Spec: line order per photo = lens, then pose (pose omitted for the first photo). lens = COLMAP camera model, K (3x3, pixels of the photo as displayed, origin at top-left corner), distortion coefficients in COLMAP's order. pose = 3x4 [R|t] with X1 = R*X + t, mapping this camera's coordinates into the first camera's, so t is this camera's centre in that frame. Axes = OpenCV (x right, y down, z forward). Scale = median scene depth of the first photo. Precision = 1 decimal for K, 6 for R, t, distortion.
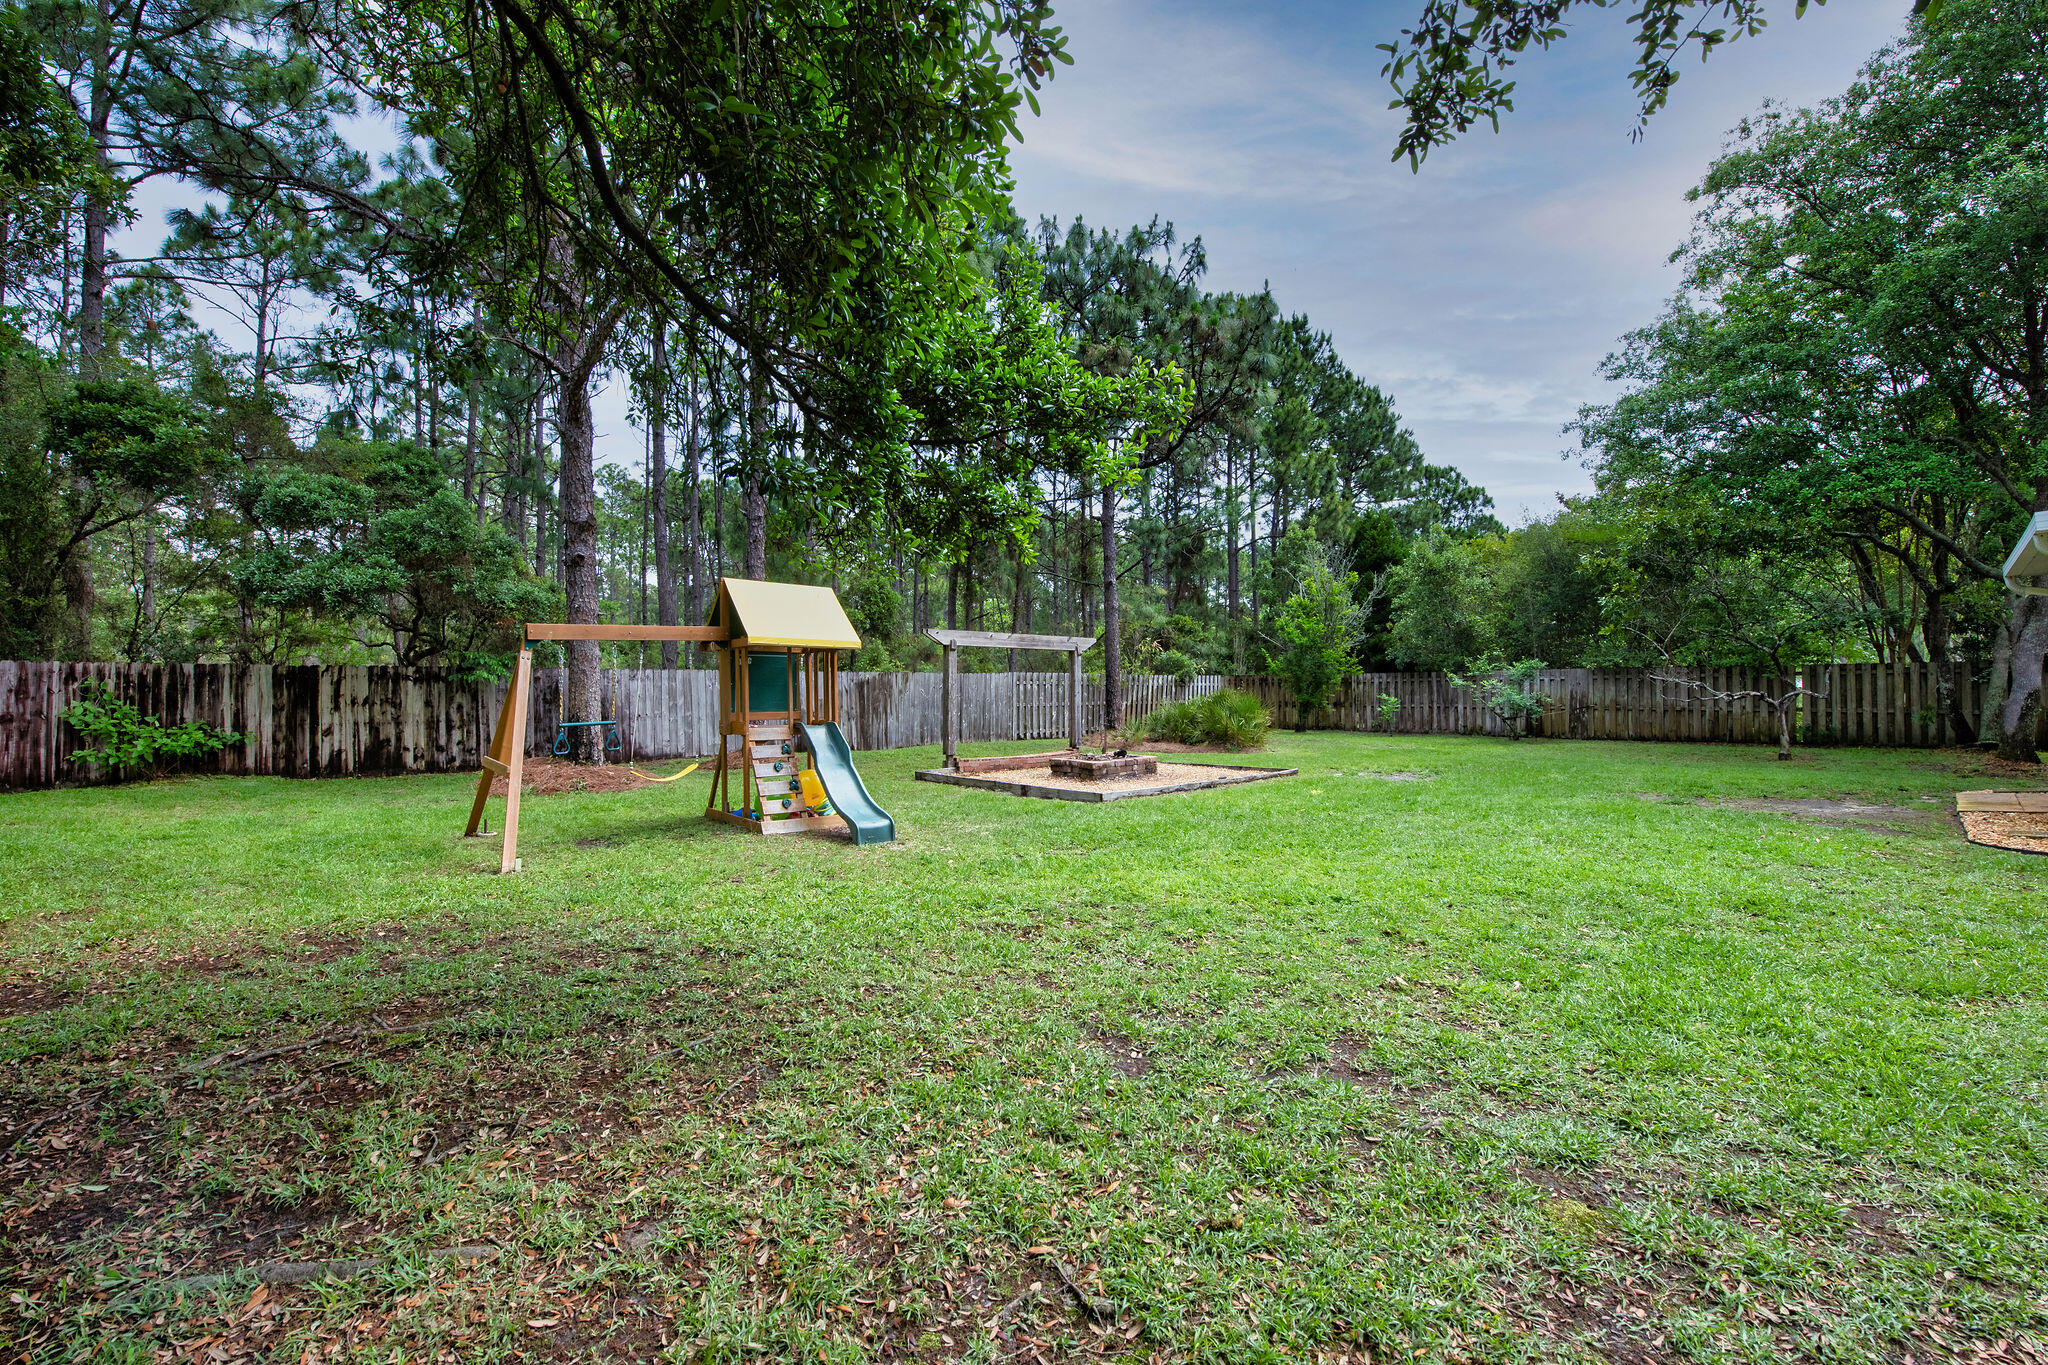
lens RADIAL K [[887.5, 0, 1025.0], [0, 887.5, 685.4], [0, 0, 1]] dist [-0.001994, -0.000670]
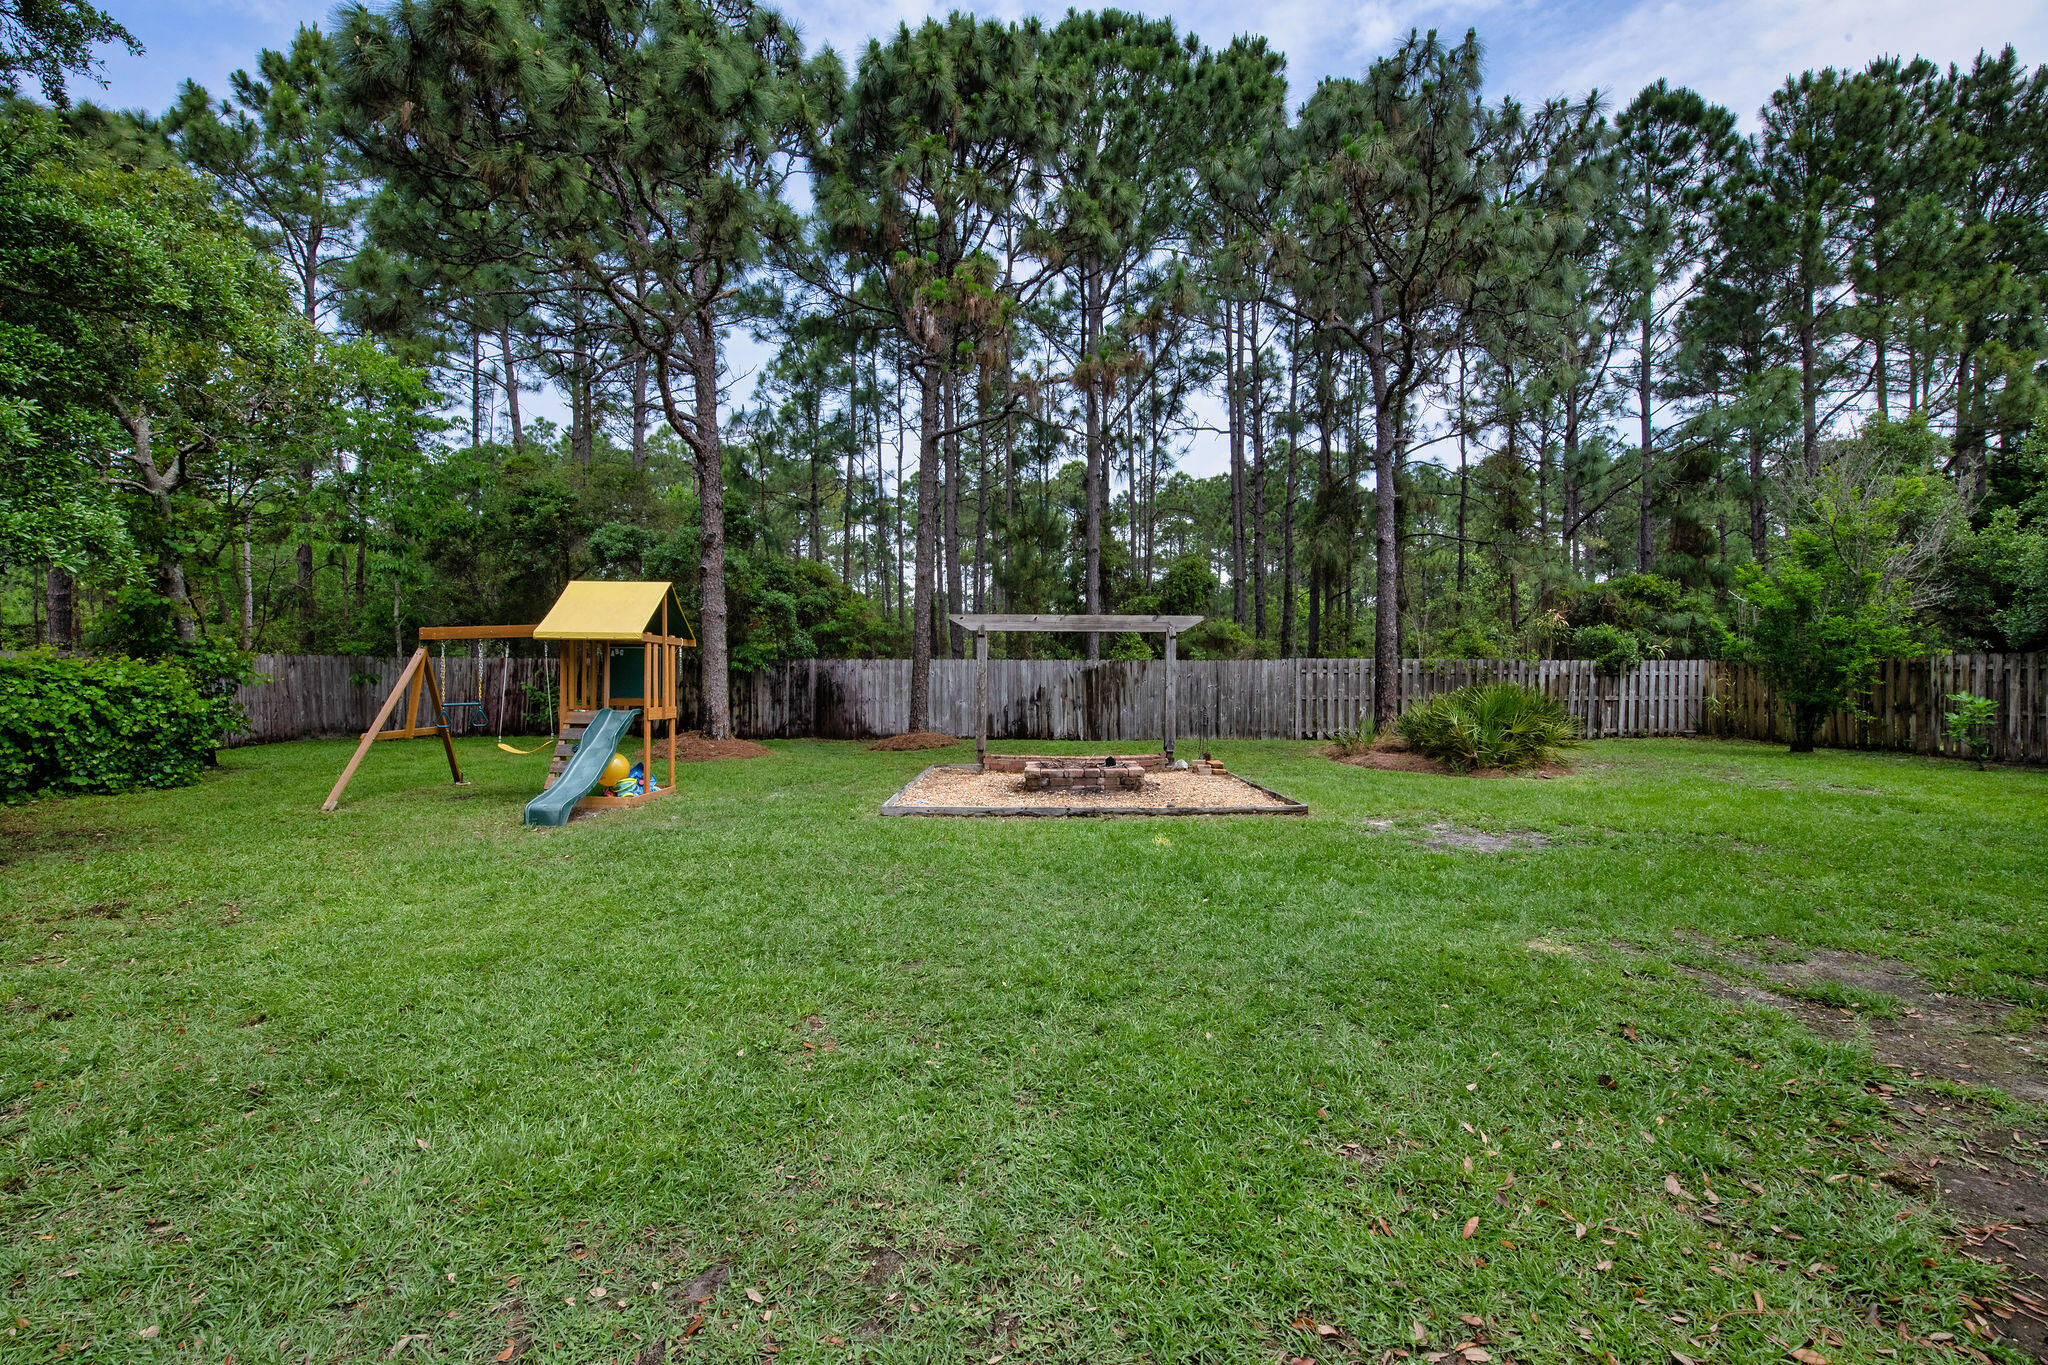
lens RADIAL K [[828.1, 0, 1019.7], [0, 828.1, 681.8], [0, 0, 1]] dist [0.001502, 0.000324]
pose [[0.747438, 0.008591, -0.664276, 0.489325], [-0.001574, 0.999936, 0.011161, -0.001995], [0.664330, -0.007297, 0.747404, 0.362857]]
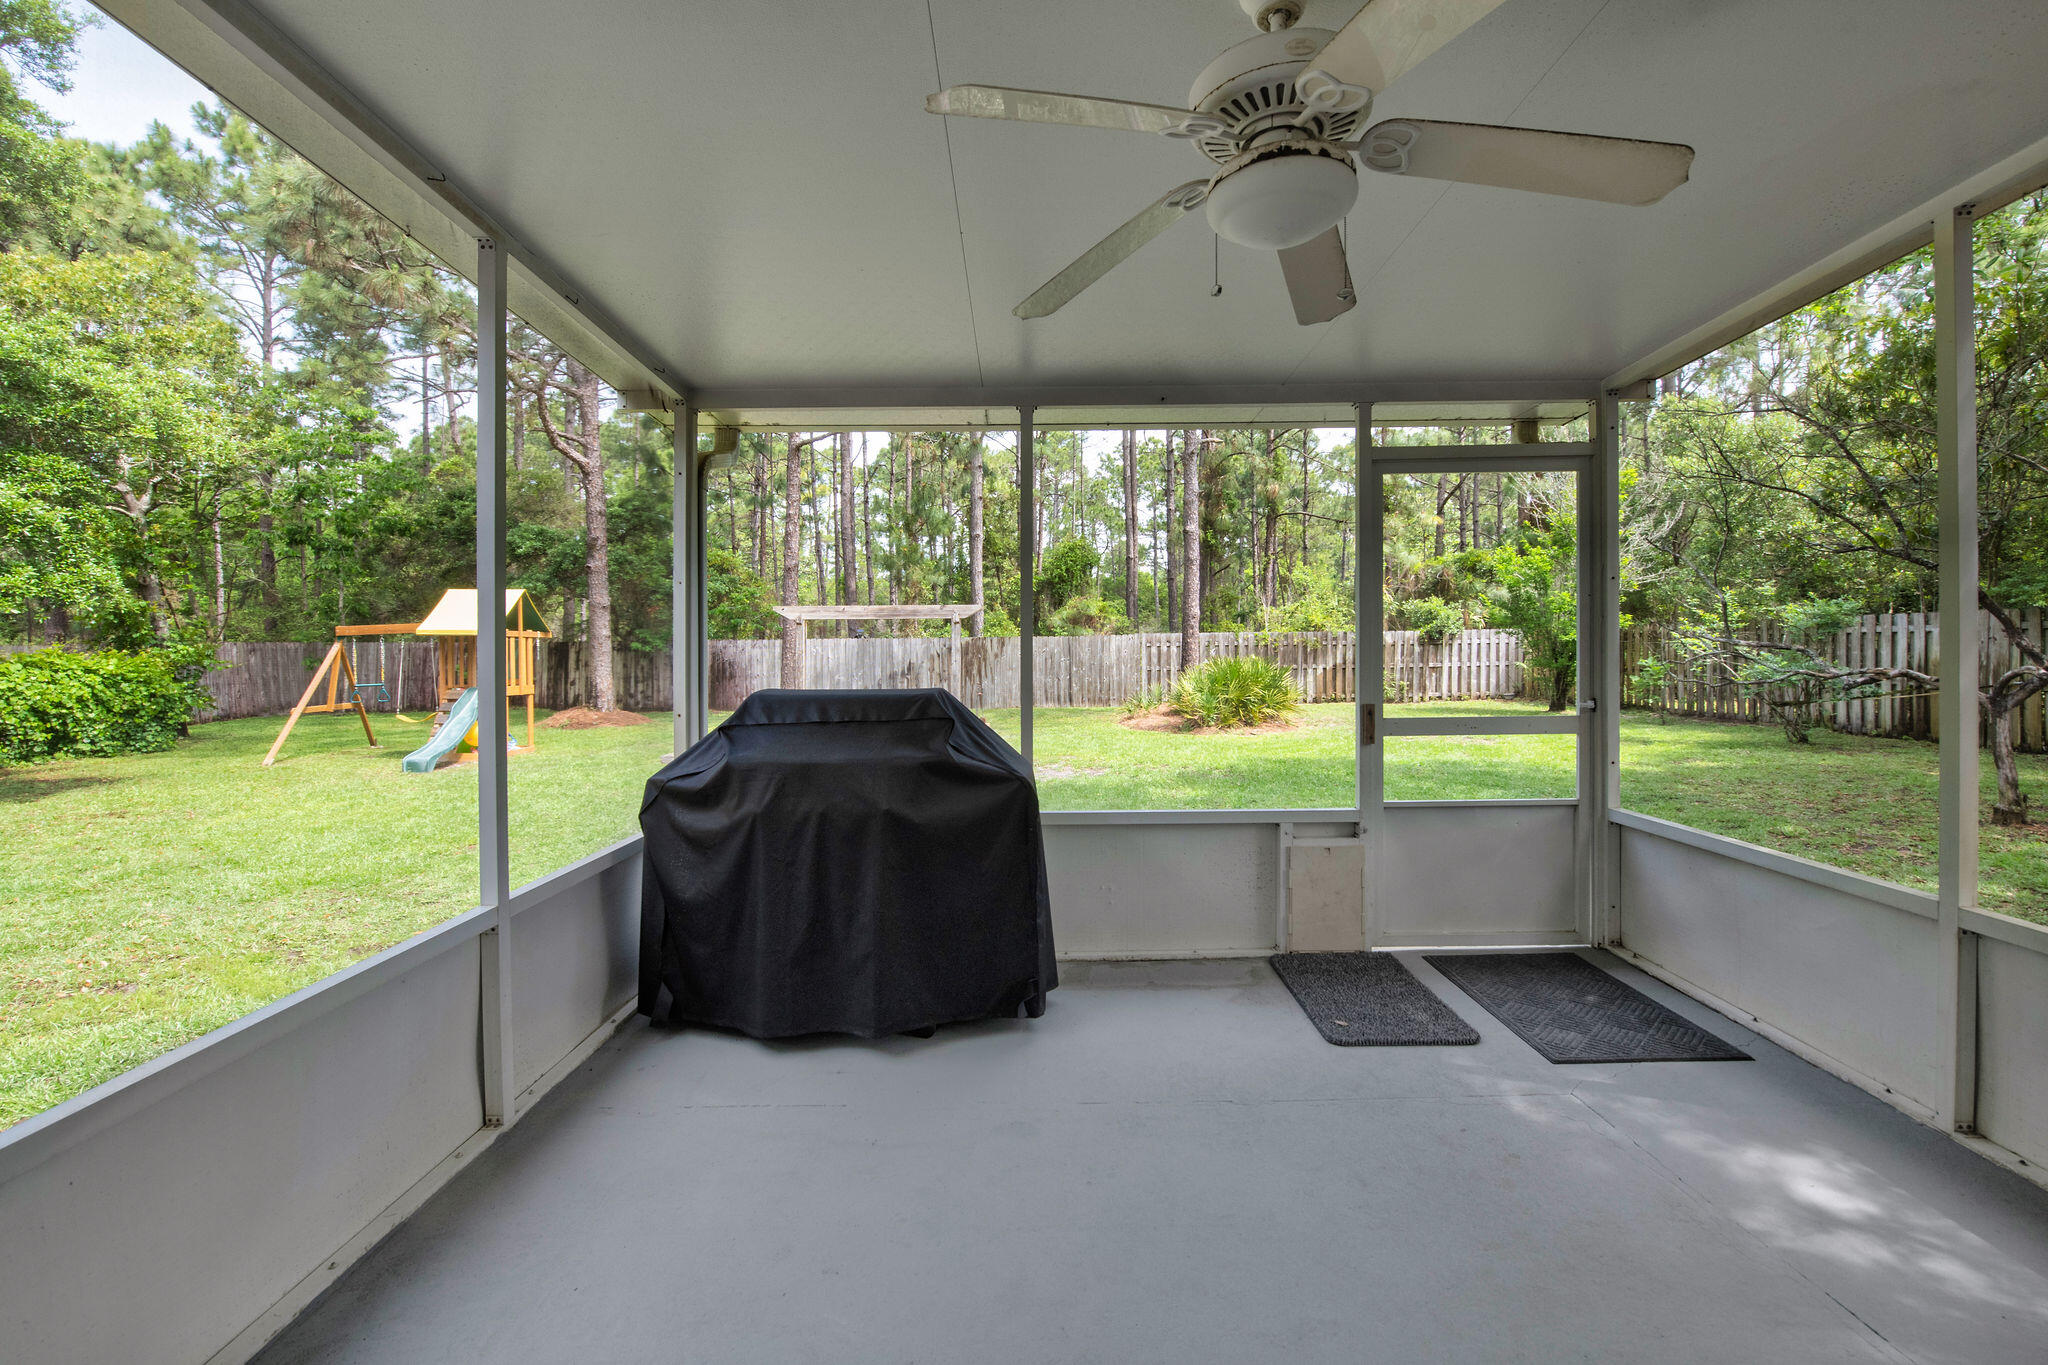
lens RADIAL K [[887.5, 0, 1022.9], [0, 887.5, 661.6], [0, 0, 1]] dist [-0.001994, -0.000670]
pose [[0.734980, 0.007231, -0.678050, 0.830276], [0.011924, 0.999651, 0.023585, -0.013407], [0.677984, -0.025420, 0.734637, 0.347179]]
